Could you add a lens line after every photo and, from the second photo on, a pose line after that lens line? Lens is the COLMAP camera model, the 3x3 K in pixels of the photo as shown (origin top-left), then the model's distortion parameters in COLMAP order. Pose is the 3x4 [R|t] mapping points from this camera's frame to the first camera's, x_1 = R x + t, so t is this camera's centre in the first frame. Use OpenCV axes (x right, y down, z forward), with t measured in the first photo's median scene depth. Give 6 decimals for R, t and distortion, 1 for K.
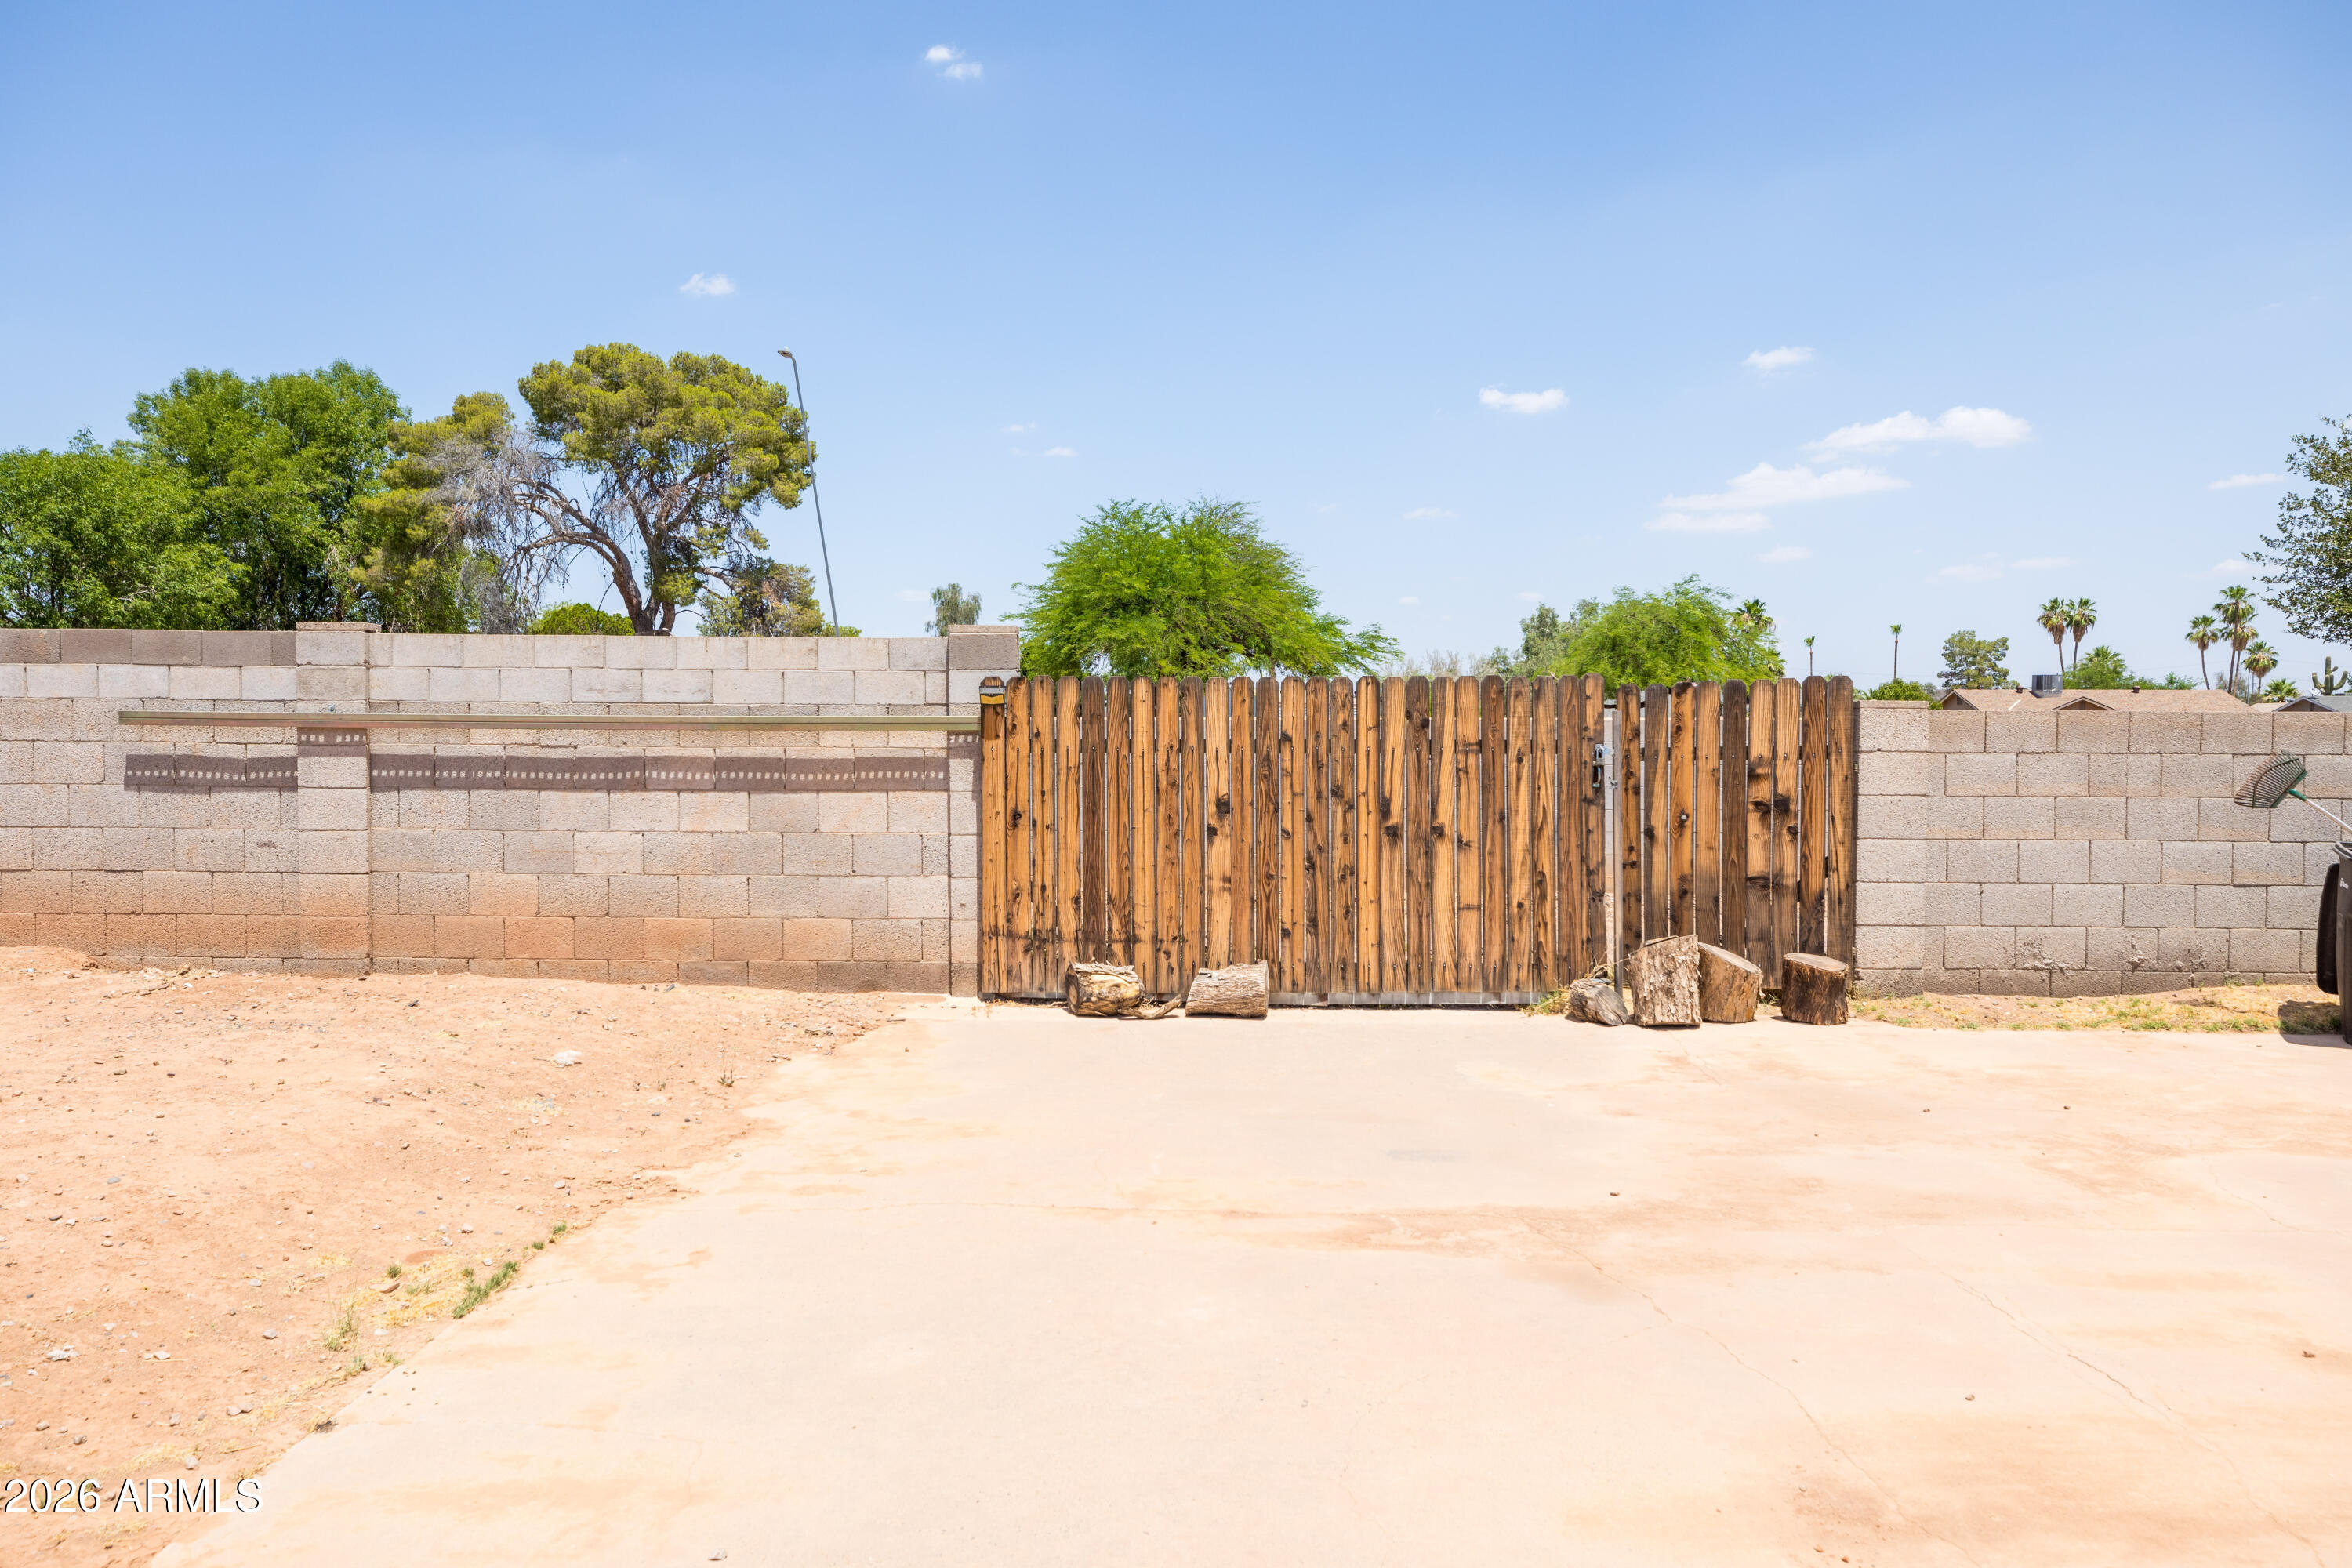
lens RADIAL K [[1574.5, 0, 1176.5], [0, 1574.5, 779.4], [0, 0, 1]] dist [0.022790, 0.001253]
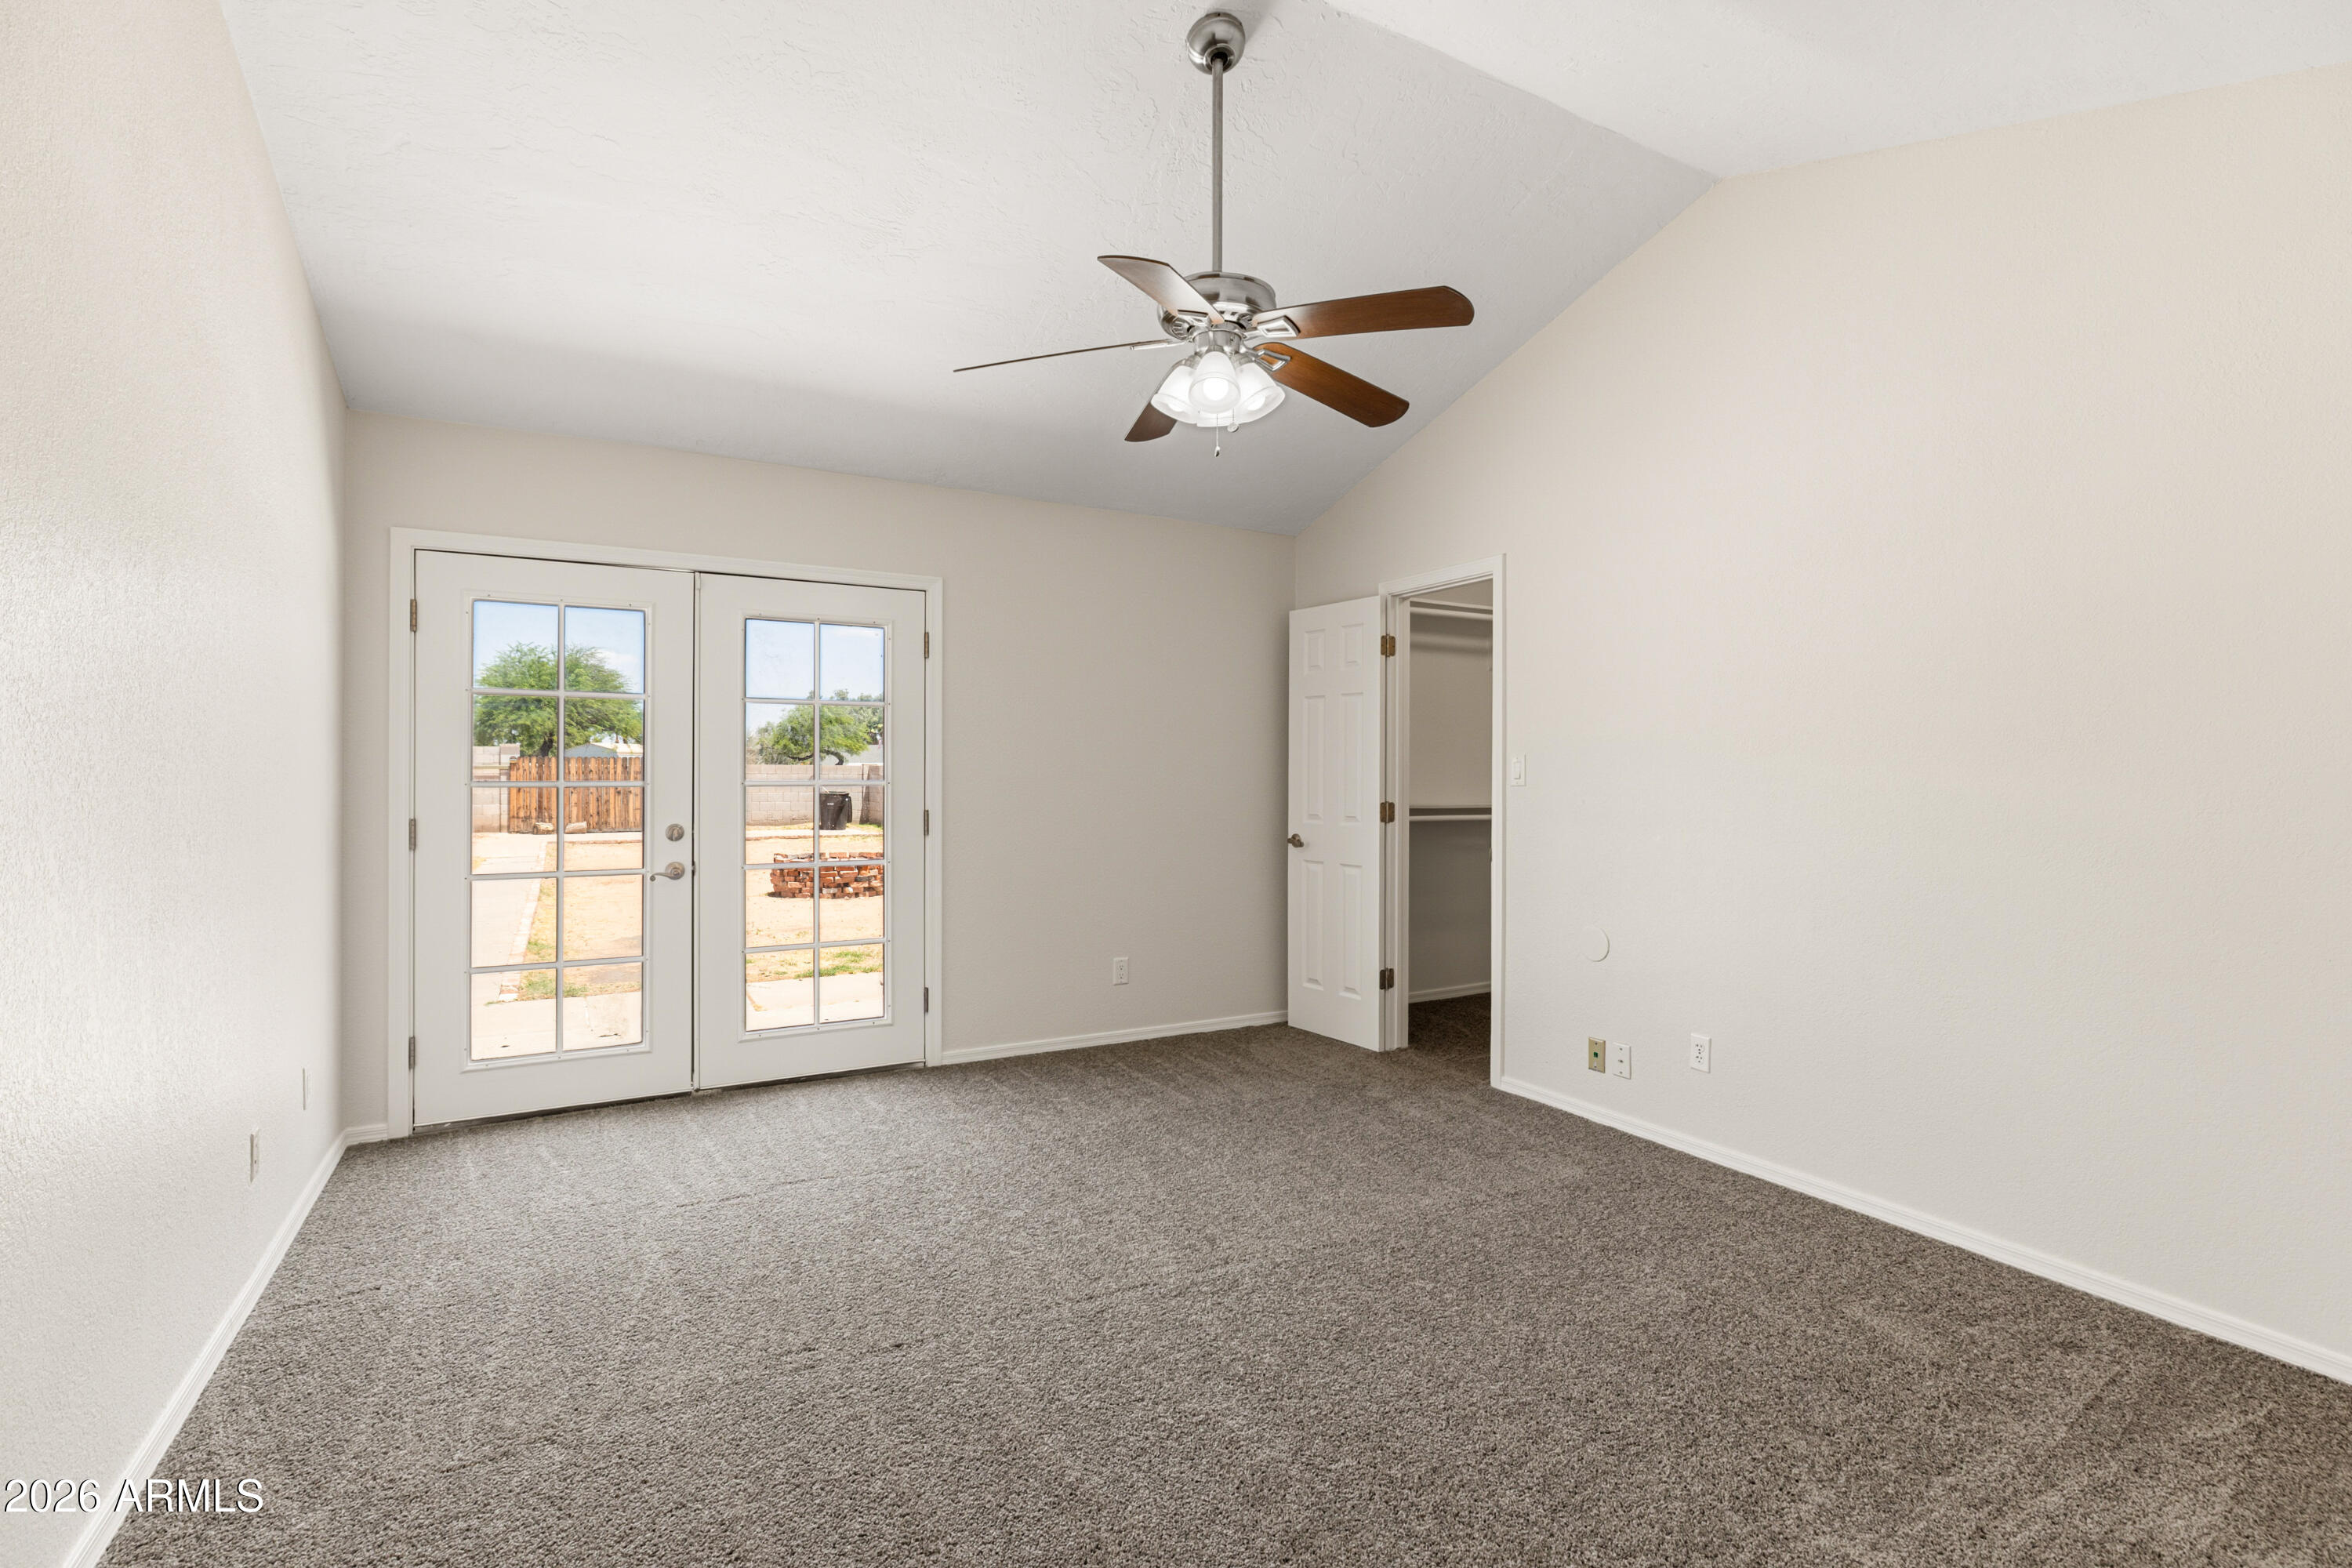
lens RADIAL K [[1060.4, 0, 1163.9], [0, 1060.4, 768.8], [0, 0, 1]] dist [-0.009342, 0.001331]
pose [[0.866483, 0.002681, 0.499200, -0.018232], [0.013445, 0.999498, -0.028705, 0.072022], [-0.499026, 0.031584, 0.866011, -2.284625]]
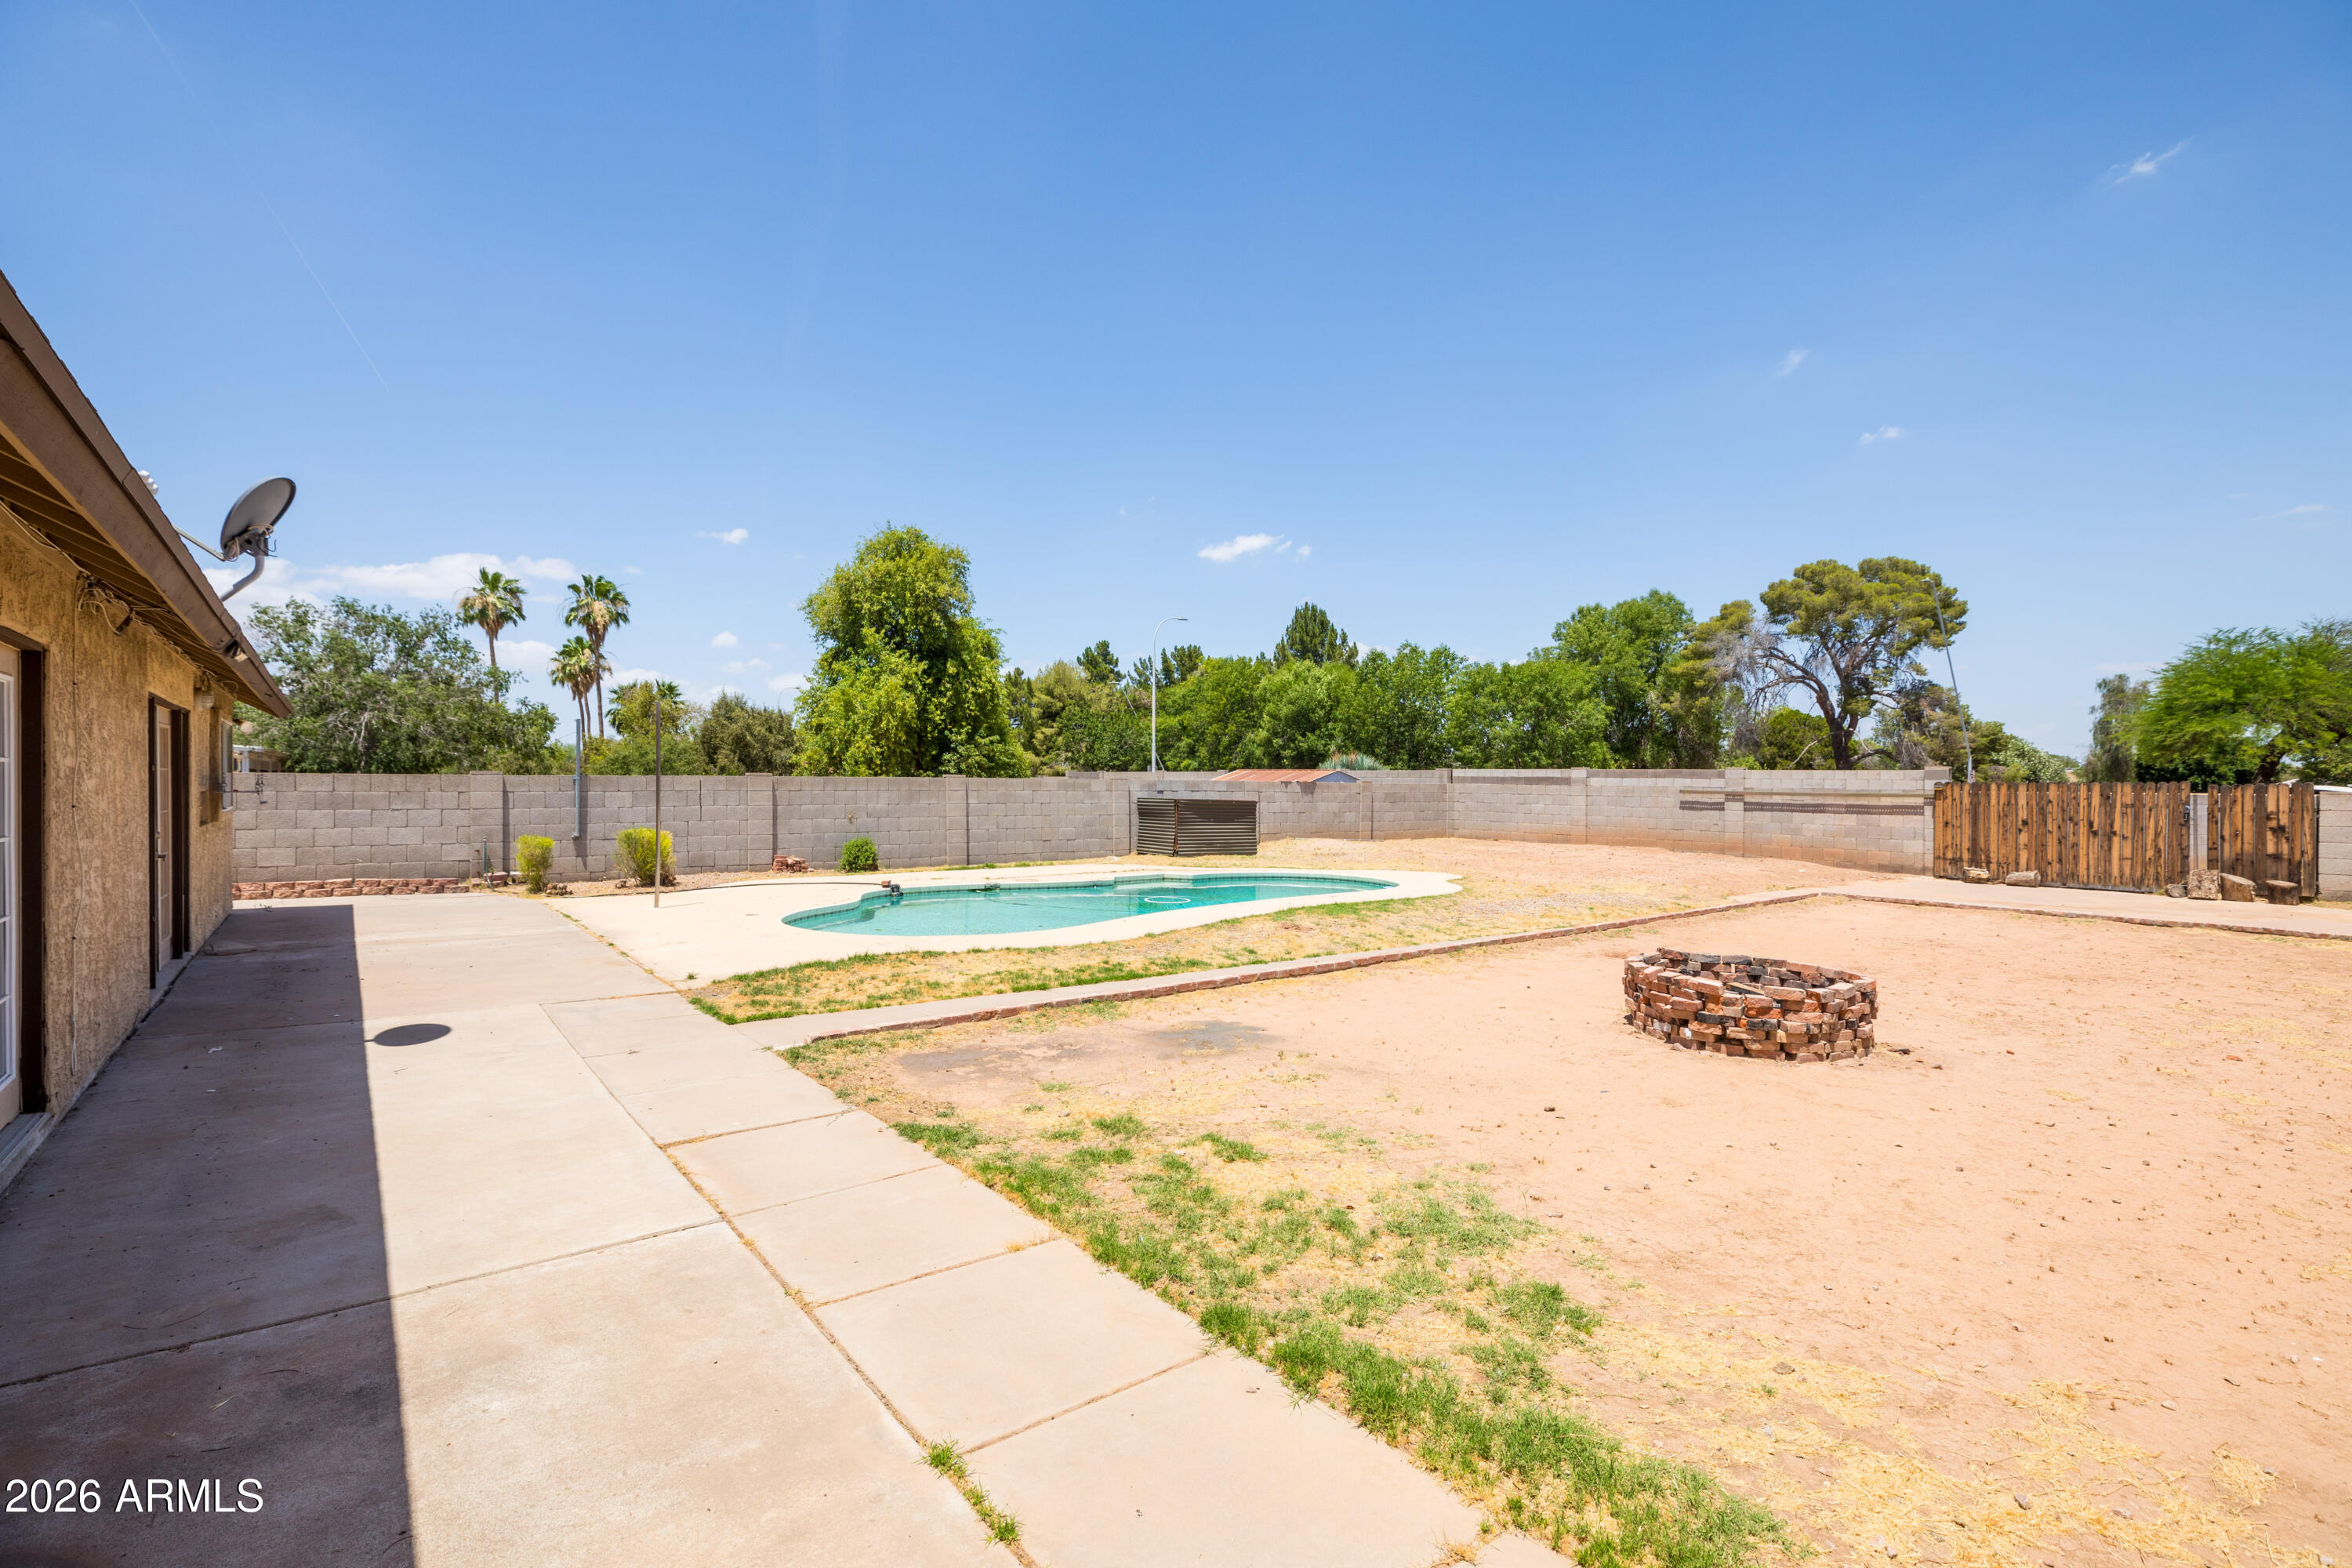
lens RADIAL K [[1060.4, 0, 1126.9], [0, 1060.4, 784.3], [0, 0, 1]] dist [-0.009342, 0.001331]
pose [[0.606258, 0.004658, -0.795254, 0.615813], [-0.031304, 0.999348, -0.018011, 0.034680], [0.794652, 0.035814, 0.606008, -1.729347]]
